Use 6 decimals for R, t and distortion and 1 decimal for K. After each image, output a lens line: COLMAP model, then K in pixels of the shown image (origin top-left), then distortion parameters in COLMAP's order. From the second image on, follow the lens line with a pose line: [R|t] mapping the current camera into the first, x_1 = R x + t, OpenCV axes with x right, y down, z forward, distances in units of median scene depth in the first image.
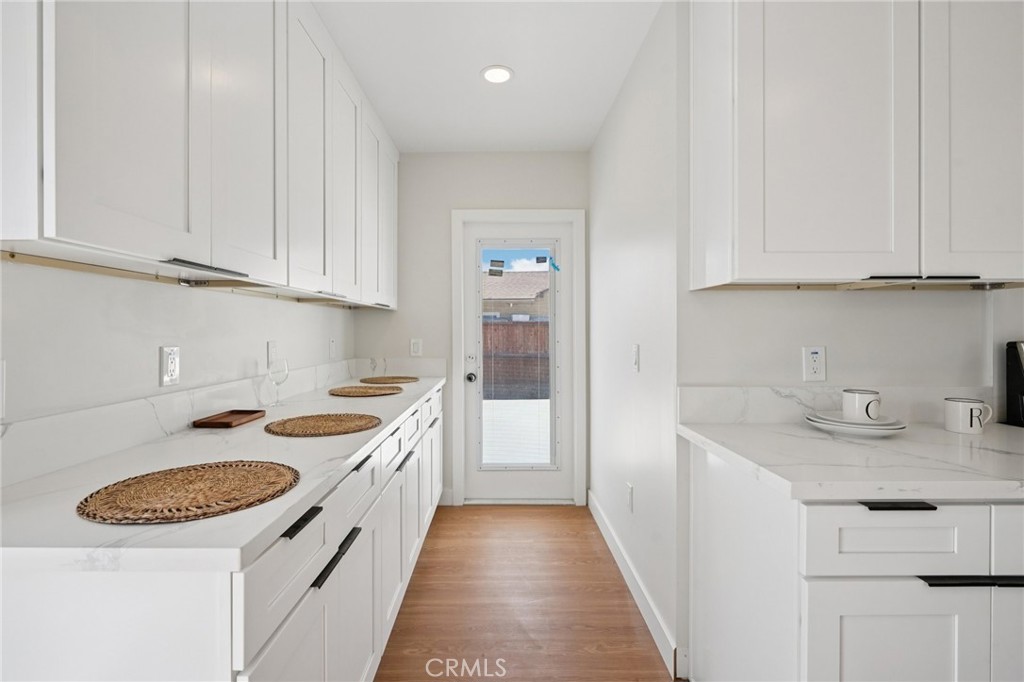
lens RADIAL K [[476.1, 0, 516.1], [0, 476.1, 333.4], [0, 0, 1]] dist [-0.003852, 0.000243]
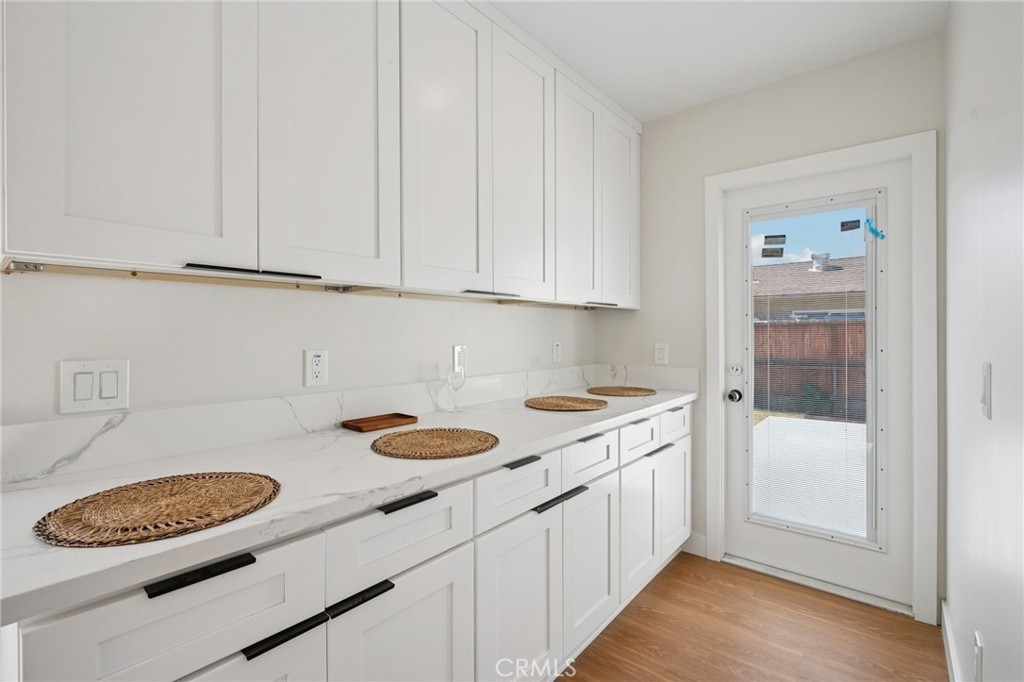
lens RADIAL K [[477.0, 0, 516.0], [0, 477.0, 336.0], [0, 0, 1]] dist [-0.002465, 0.000349]
pose [[0.759570, 0.003056, -0.650418, 0.144017], [-0.001426, 0.999994, 0.003033, -0.003456], [0.650424, -0.001376, 0.759570, 0.219669]]
